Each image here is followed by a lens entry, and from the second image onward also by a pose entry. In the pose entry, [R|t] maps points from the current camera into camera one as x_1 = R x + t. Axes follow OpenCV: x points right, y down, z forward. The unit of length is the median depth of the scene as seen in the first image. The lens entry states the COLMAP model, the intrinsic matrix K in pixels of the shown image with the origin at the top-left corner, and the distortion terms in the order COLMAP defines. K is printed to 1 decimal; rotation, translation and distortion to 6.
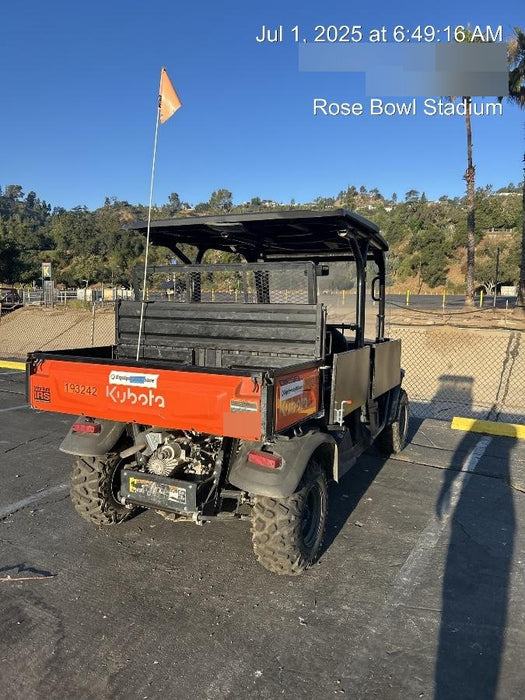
lens RADIAL K [[543.8, 0, 262.5], [0, 543.8, 350.0], [0, 0, 1]] dist [-0.001916, 0.000990]
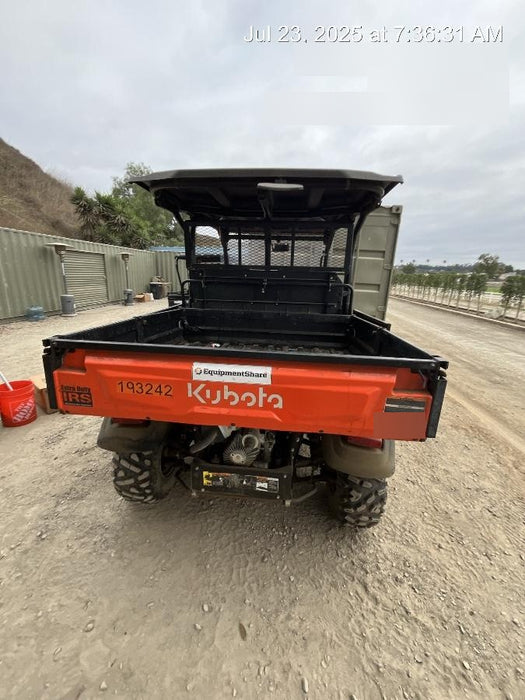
lens RADIAL K [[283.4, 0, 262.5], [0, 283.4, 350.0], [0, 0, 1]] dist [-0.004350, 0.000435]
pose [[0.933342, -0.076337, 0.350778, -0.327572], [0.012471, 0.983435, 0.180833, -0.047436], [-0.358771, -0.164404, 0.918833, 0.623632]]
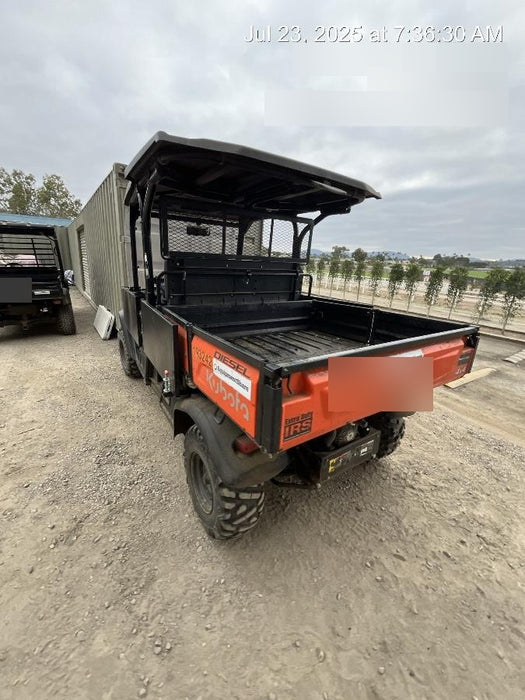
lens RADIAL K [[283.4, 0, 262.5], [0, 283.4, 350.0], [0, 0, 1]] dist [-0.004350, 0.000435]
pose [[0.491296, -0.248197, 0.834881, -0.726169], [0.035024, 0.963394, 0.265791, -0.094188], [-0.870288, -0.101341, 0.482004, 0.964449]]
